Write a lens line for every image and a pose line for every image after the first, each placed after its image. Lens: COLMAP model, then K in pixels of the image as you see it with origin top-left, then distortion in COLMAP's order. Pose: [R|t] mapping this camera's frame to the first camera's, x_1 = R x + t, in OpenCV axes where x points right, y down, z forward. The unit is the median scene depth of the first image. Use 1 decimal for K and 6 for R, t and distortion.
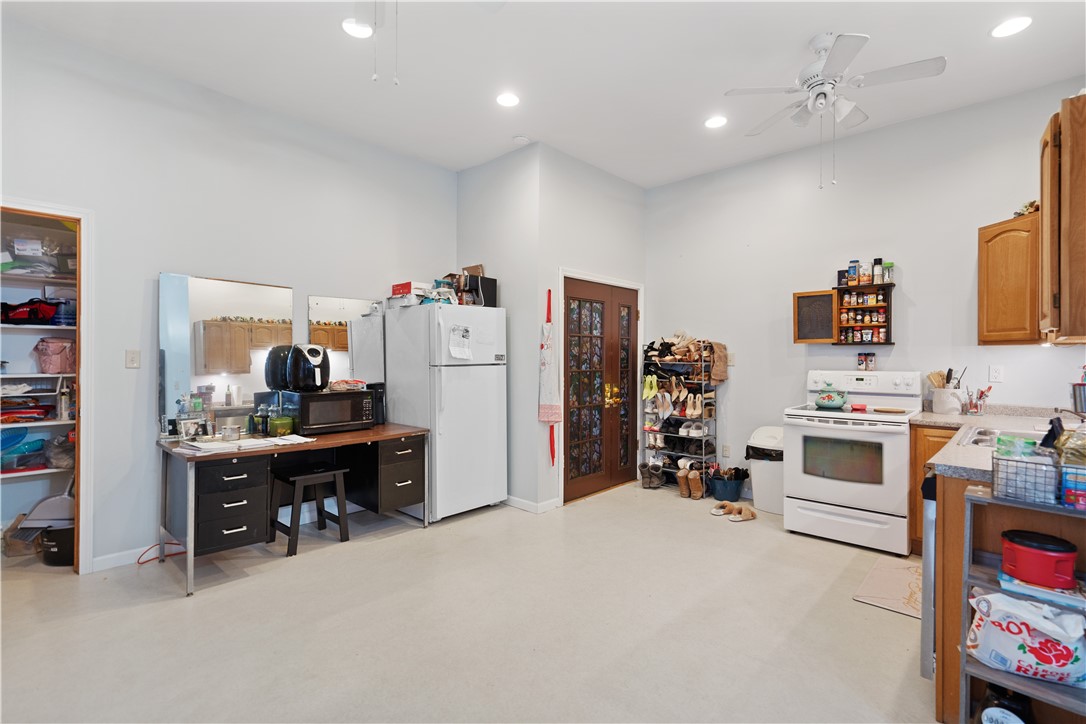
lens RADIAL K [[505.3, 0, 547.0], [0, 505.3, 360.4], [0, 0, 1]] dist [-0.003245, -0.000022]
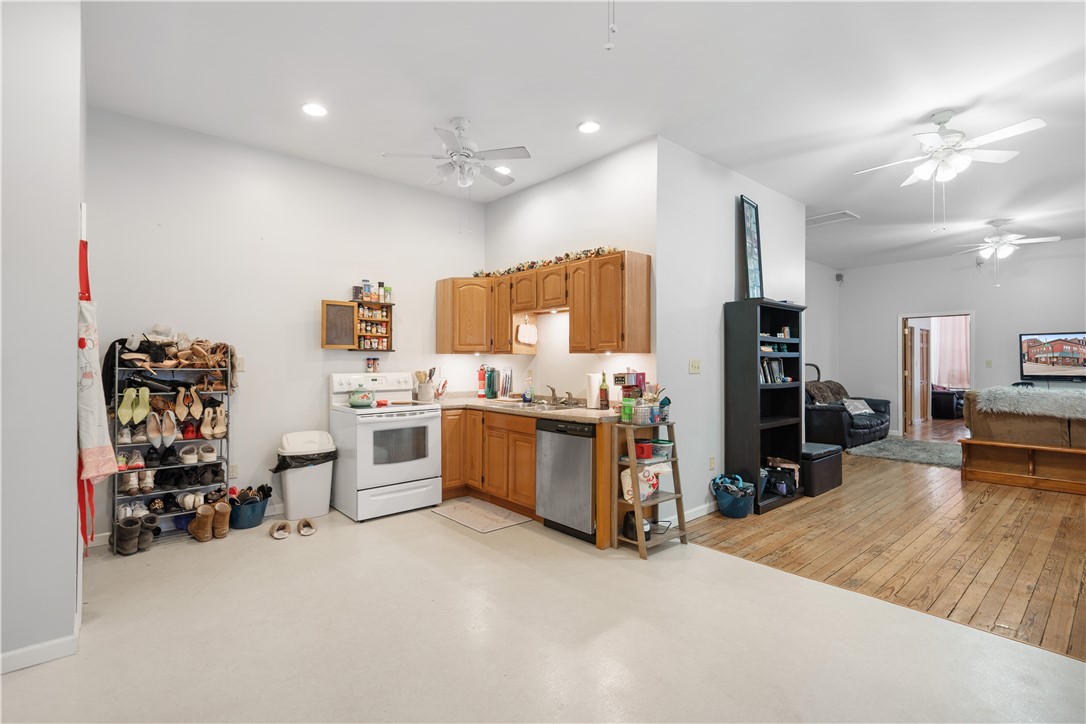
lens RADIAL K [[505.3, 0, 546.3], [0, 505.3, 359.1], [0, 0, 1]] dist [-0.003245, -0.000022]
pose [[0.092749, 0.002741, 0.995686, -0.537547], [0.006043, 0.999976, -0.003316, -0.005425], [-0.995671, 0.006324, 0.092730, 0.473042]]
